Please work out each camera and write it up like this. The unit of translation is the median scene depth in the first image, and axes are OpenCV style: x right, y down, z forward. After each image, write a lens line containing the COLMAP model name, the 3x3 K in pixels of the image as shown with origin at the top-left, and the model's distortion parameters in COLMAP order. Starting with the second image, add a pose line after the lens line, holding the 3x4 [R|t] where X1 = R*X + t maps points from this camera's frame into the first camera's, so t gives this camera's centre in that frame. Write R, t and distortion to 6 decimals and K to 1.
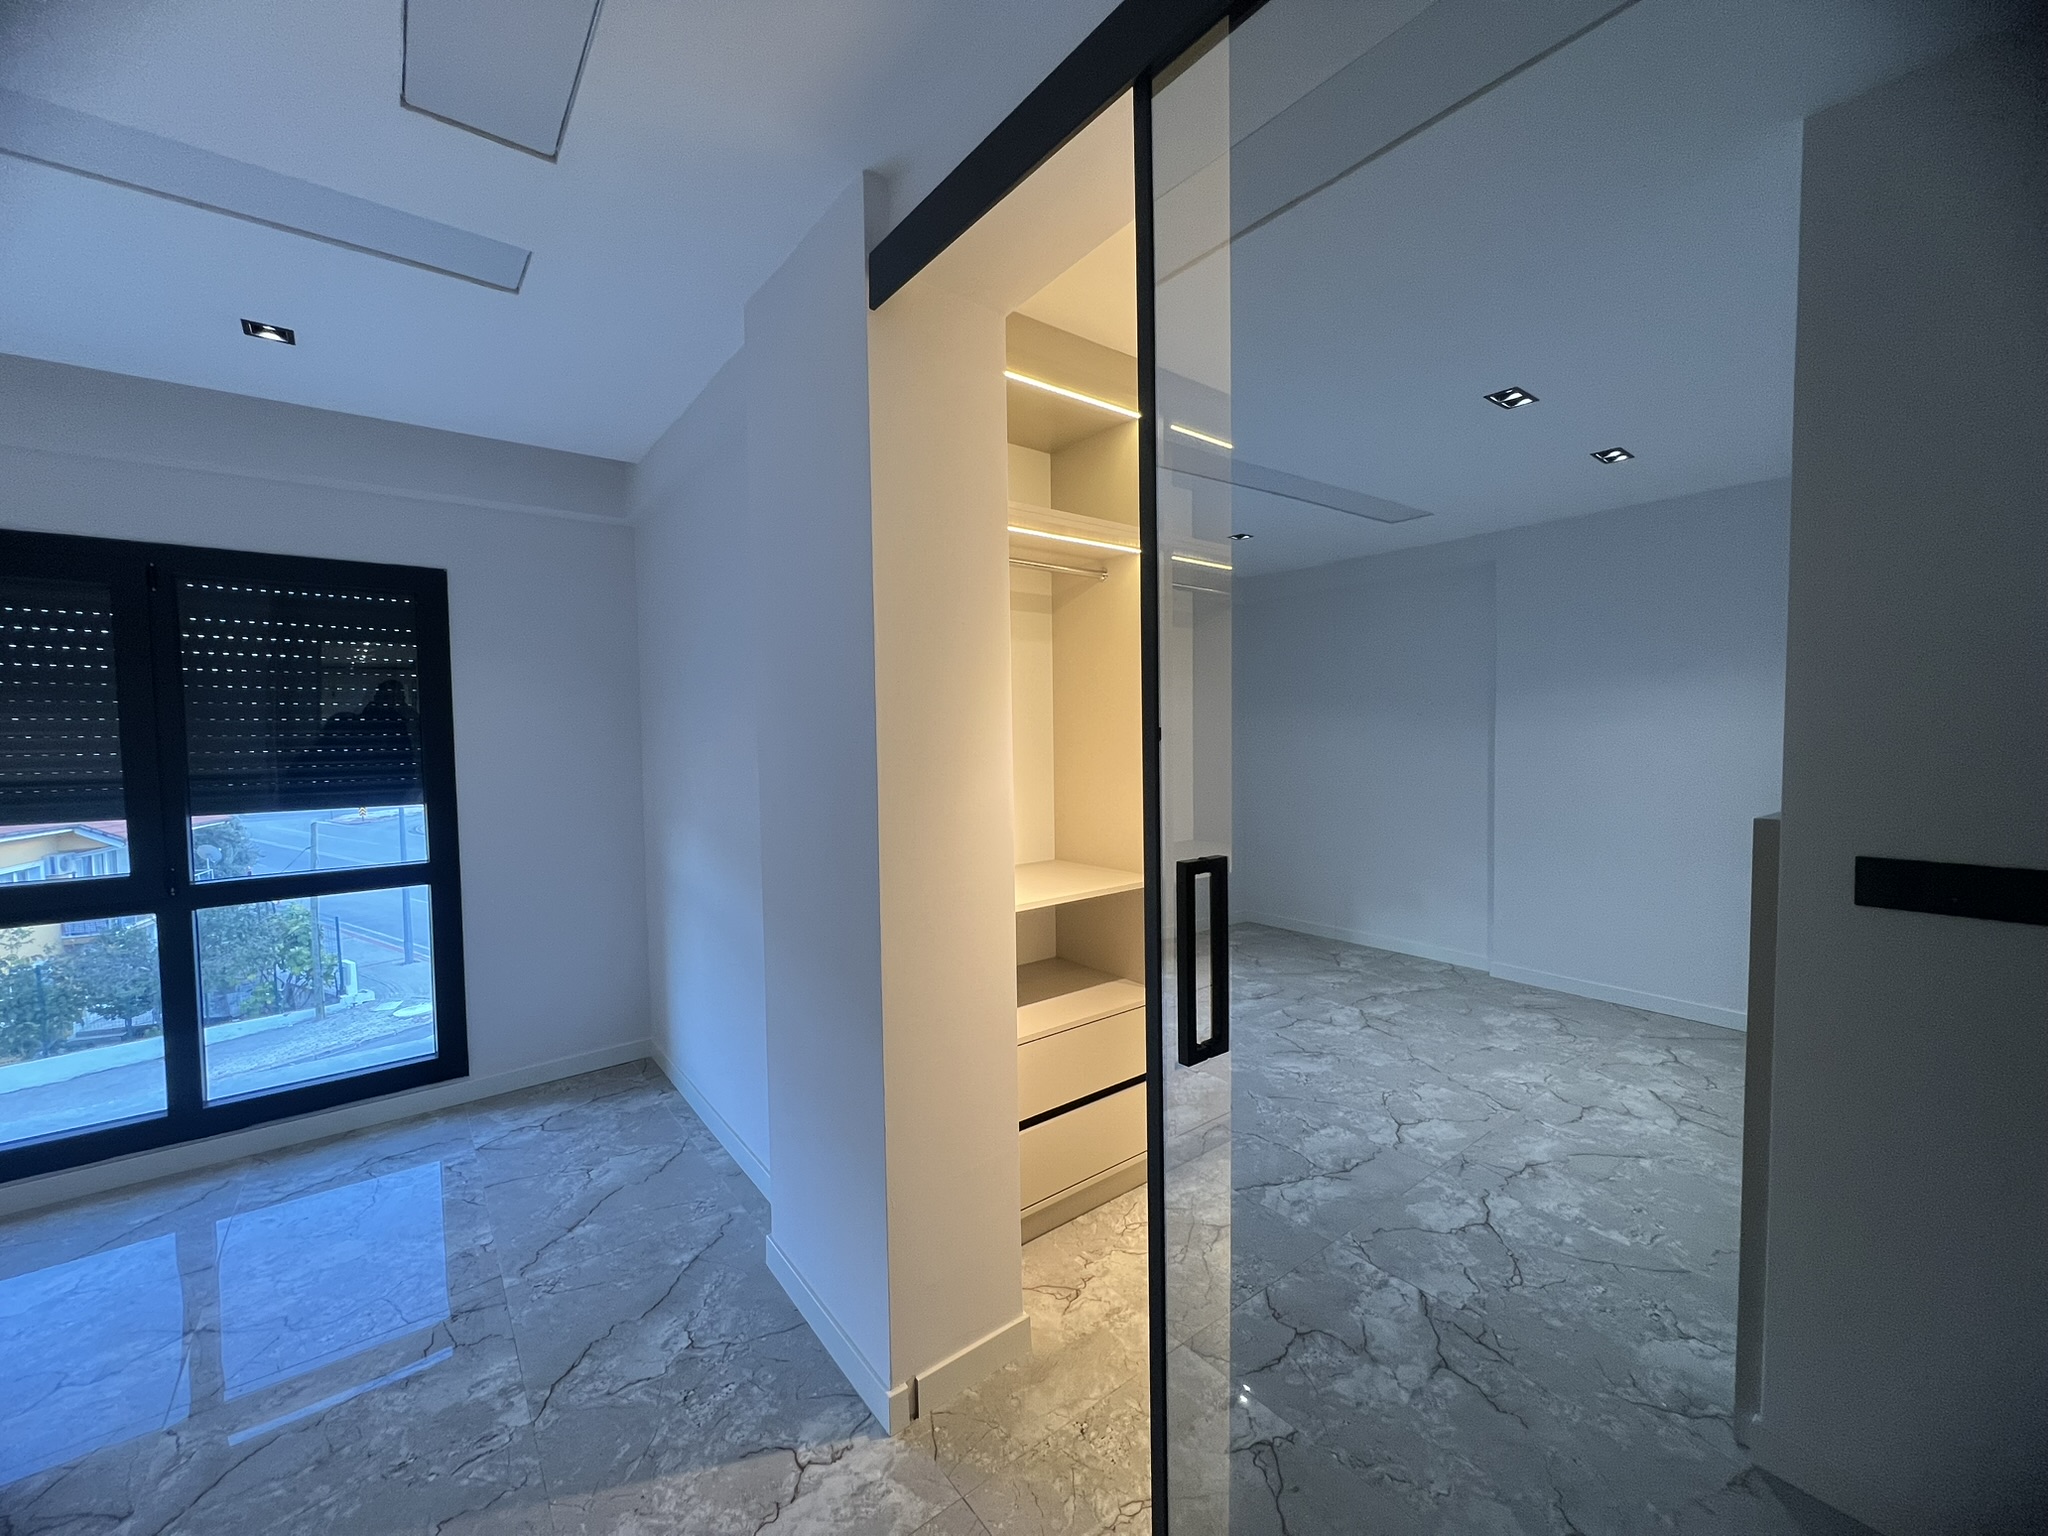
lens RADIAL K [[817.2, 0, 1018.9], [0, 817.2, 767.9], [0, 0, 1]] dist [-0.001690, 0.000263]
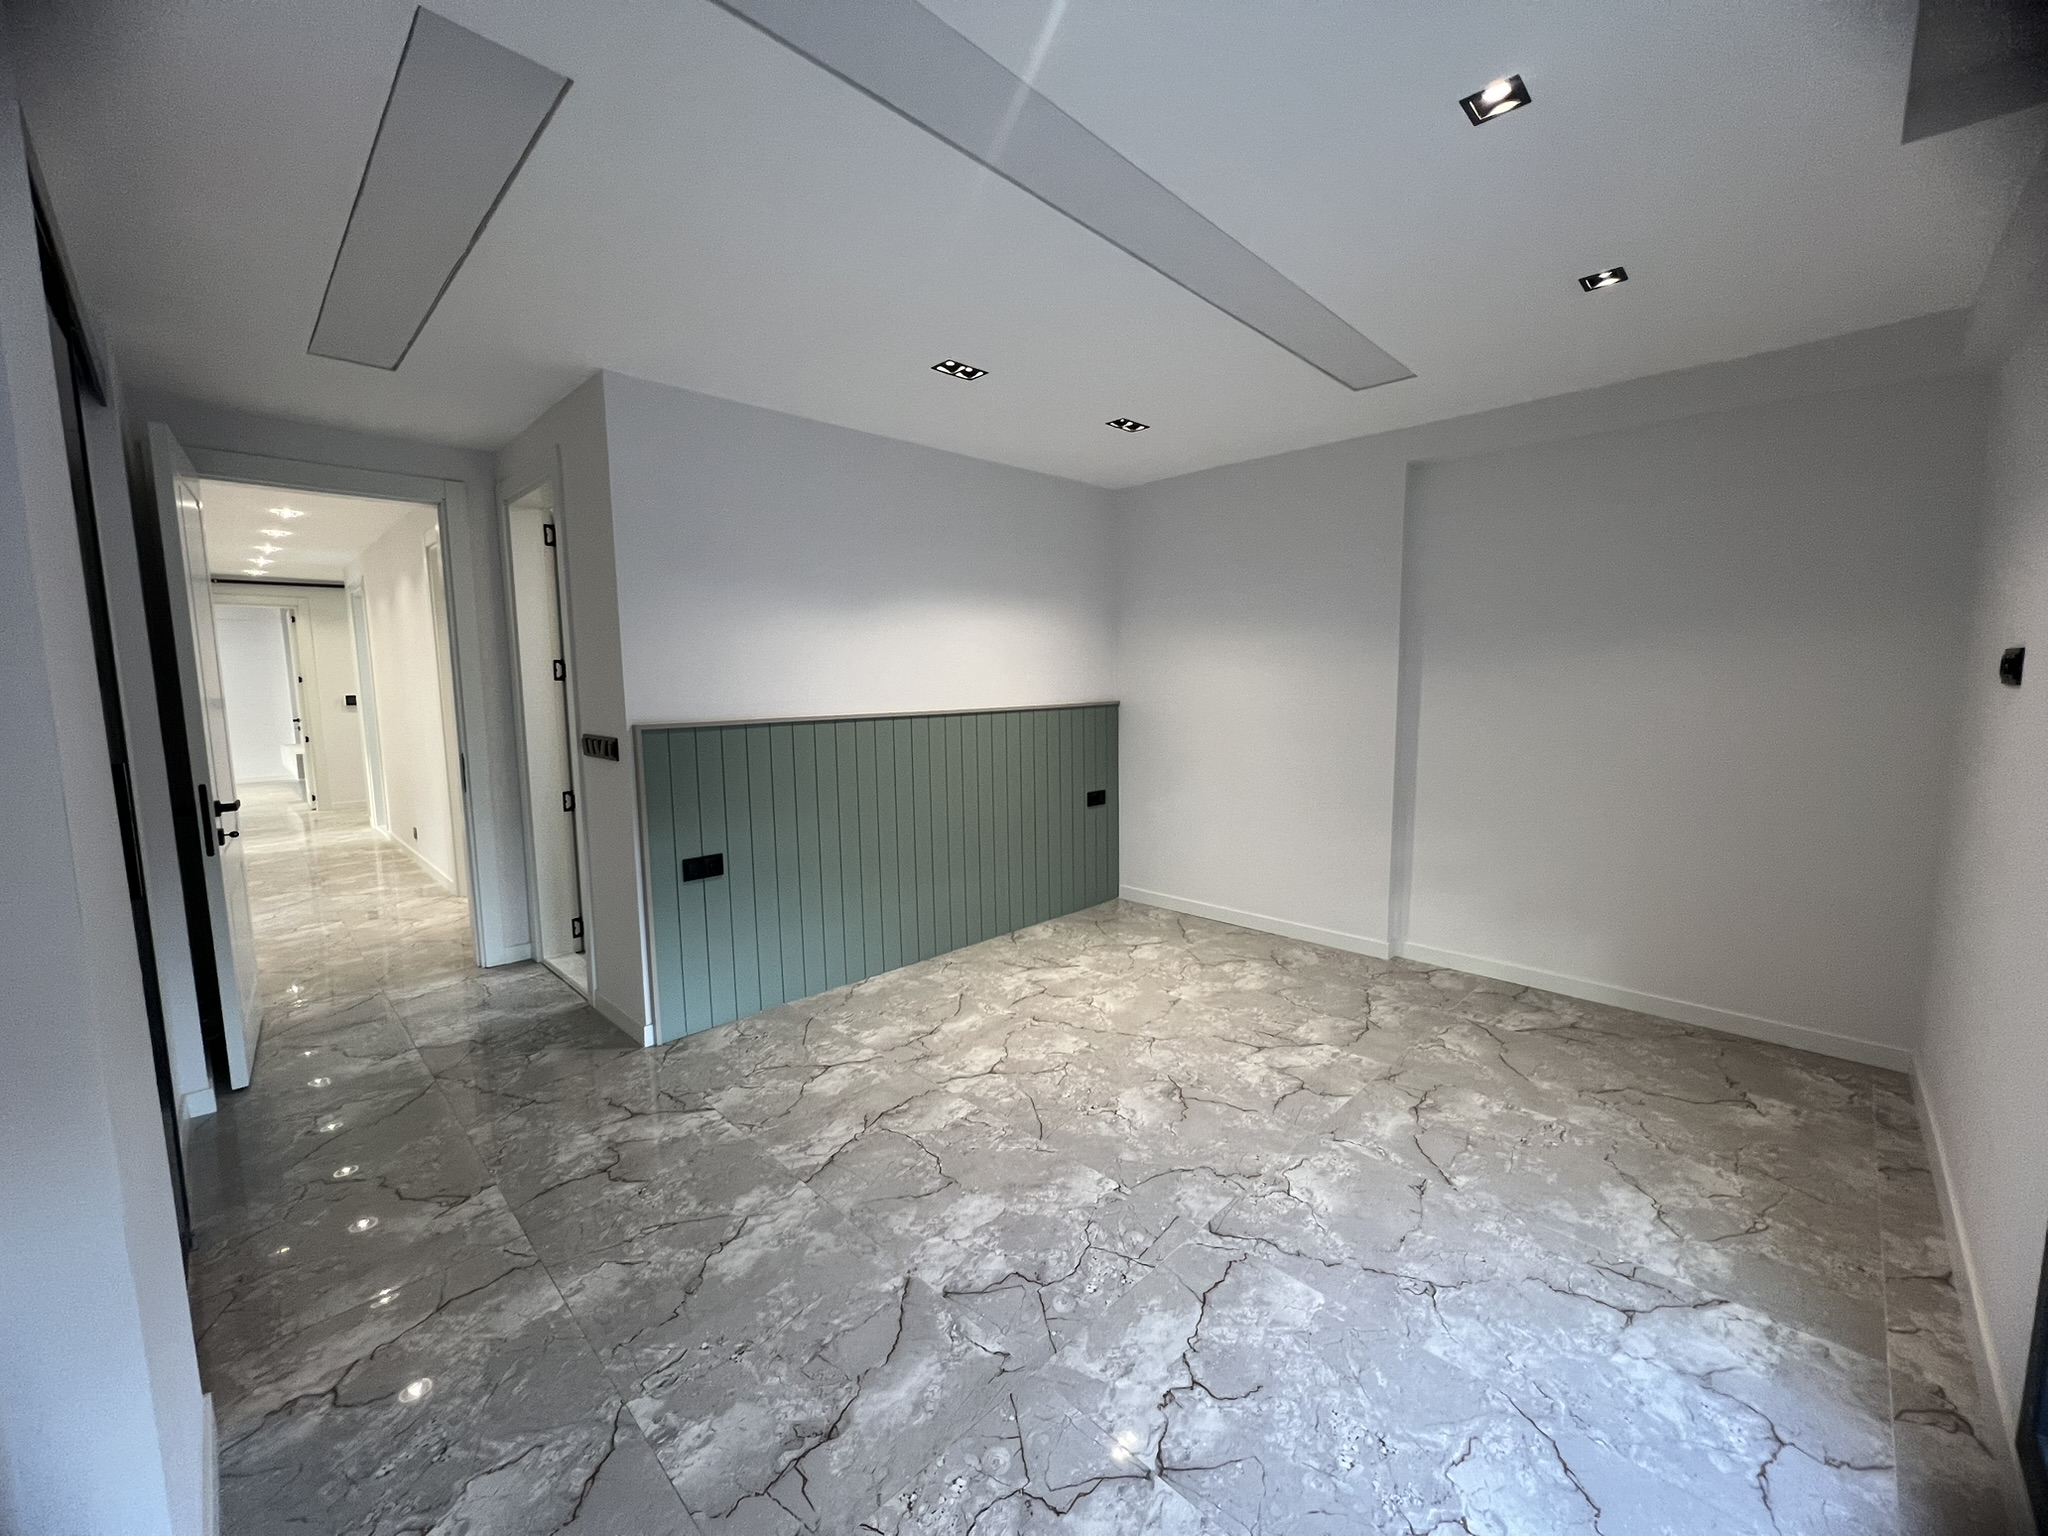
lens RADIAL K [[817.2, 0, 1018.9], [0, 817.2, 767.9], [0, 0, 1]] dist [-0.001690, 0.000263]
pose [[-0.991812, 0.039940, -0.121304, -0.936006], [0.020327, 0.987101, 0.158804, -0.057948], [0.126082, 0.155038, -0.979830, 1.813775]]
